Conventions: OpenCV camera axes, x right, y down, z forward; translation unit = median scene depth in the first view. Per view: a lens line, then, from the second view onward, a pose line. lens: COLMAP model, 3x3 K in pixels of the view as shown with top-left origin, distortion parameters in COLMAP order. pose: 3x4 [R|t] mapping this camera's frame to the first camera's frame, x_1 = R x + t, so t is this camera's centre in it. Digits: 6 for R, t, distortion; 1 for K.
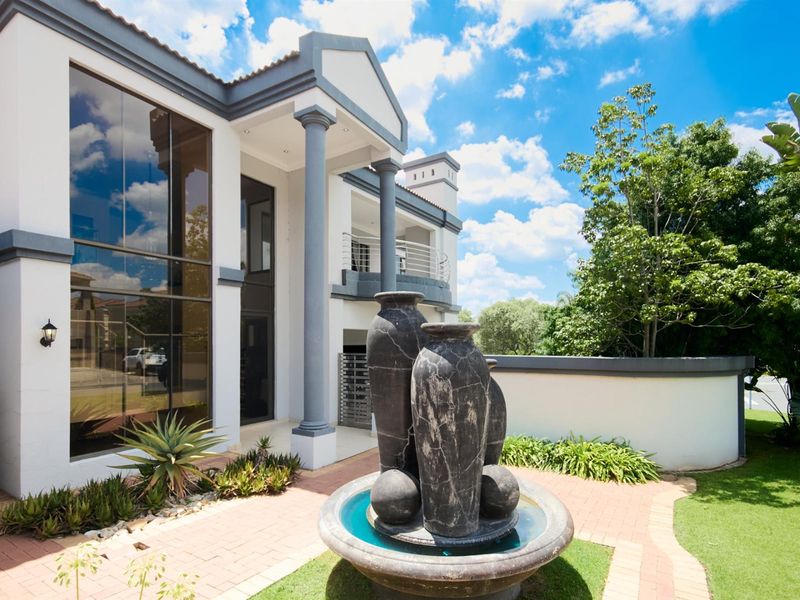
lens RADIAL K [[419.3, 0, 402.0], [0, 419.3, 344.3], [0, 0, 1]] dist [0.043429, -0.000311]
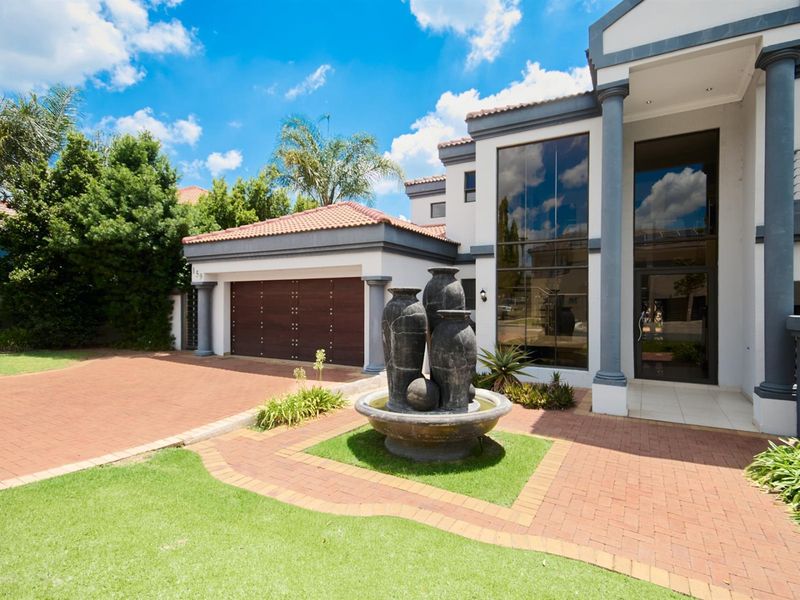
lens RADIAL K [[404.9, 0, 398.8], [0, 404.9, 320.1], [0, 0, 1]] dist [0.000826, 0.000110]
pose [[0.056451, 0.047325, -0.997283, 0.873115], [-0.007487, 0.998868, 0.046977, 0.004675], [0.998377, 0.004815, 0.056741, 0.438682]]
